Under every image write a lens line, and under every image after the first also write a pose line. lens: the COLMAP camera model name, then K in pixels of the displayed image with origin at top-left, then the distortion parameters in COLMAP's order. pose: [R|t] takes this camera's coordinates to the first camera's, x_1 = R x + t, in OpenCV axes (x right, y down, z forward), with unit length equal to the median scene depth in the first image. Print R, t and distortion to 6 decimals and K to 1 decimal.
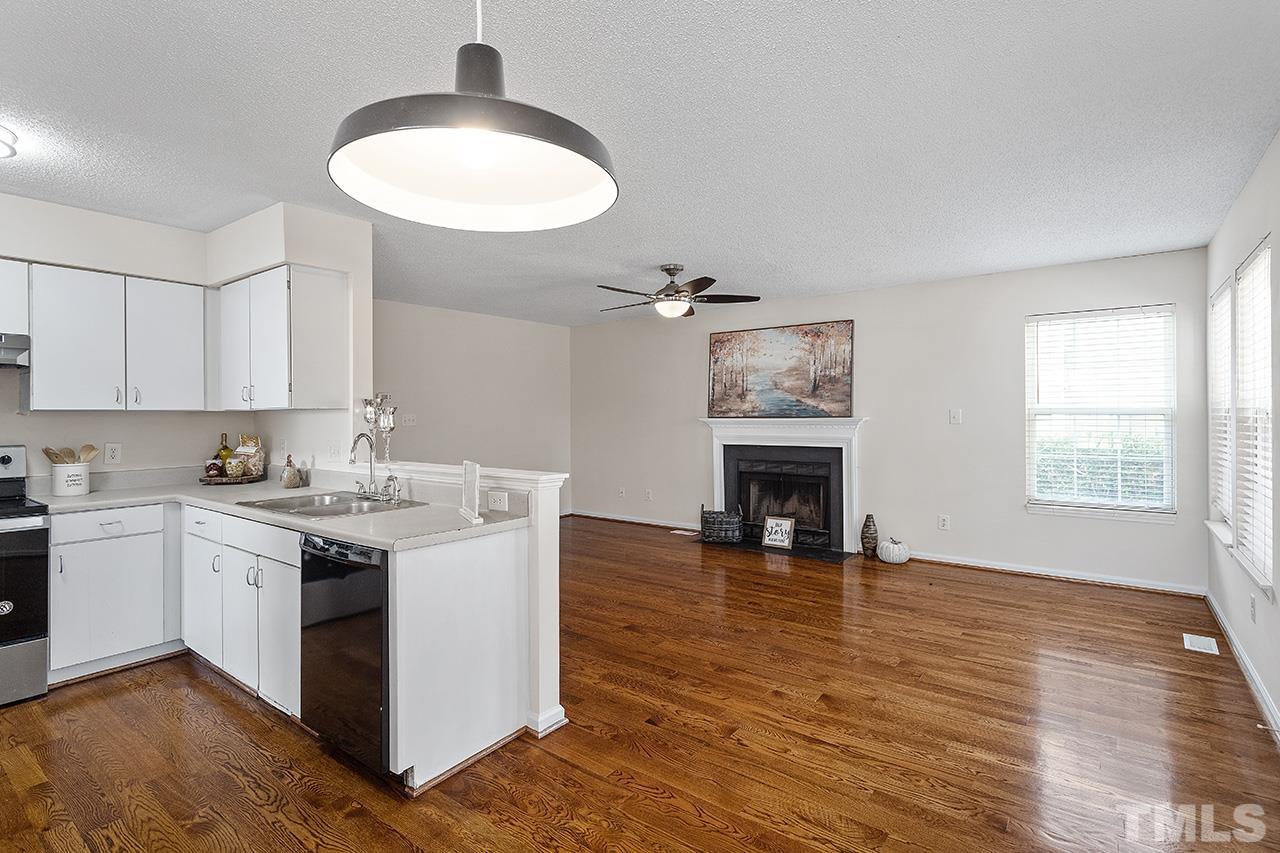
lens RADIAL K [[615.8, 0, 641.5], [0, 615.8, 422.4], [0, 0, 1]] dist [-0.006395, 0.002135]
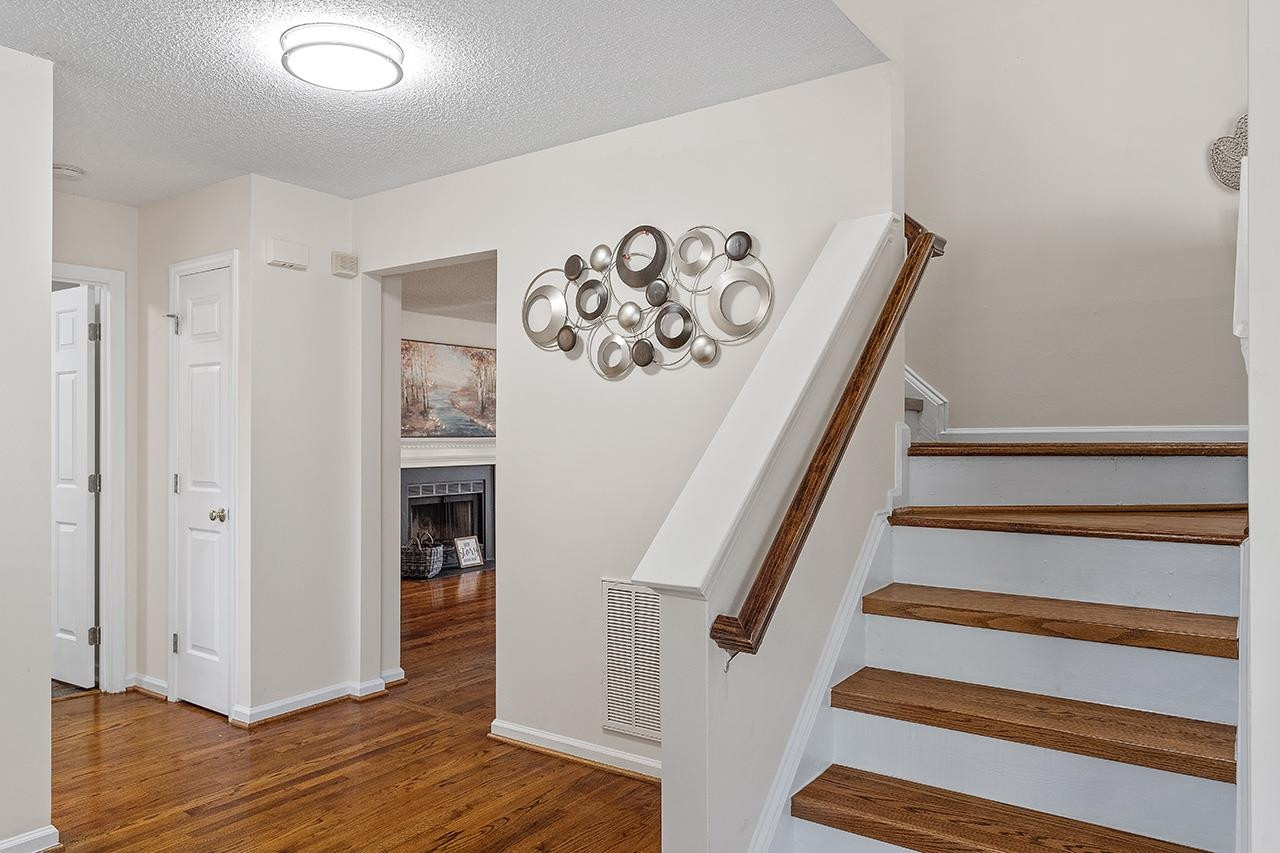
lens RADIAL K [[872.5, 0, 636.8], [0, 872.5, 428.9], [0, 0, 1]] dist [-0.003819, -0.001923]
pose [[-0.030678, 0.016811, 0.999388, -1.124554], [0.015867, 0.999741, -0.016330, 0.005997], [-0.999403, 0.015357, -0.030937, 0.722790]]
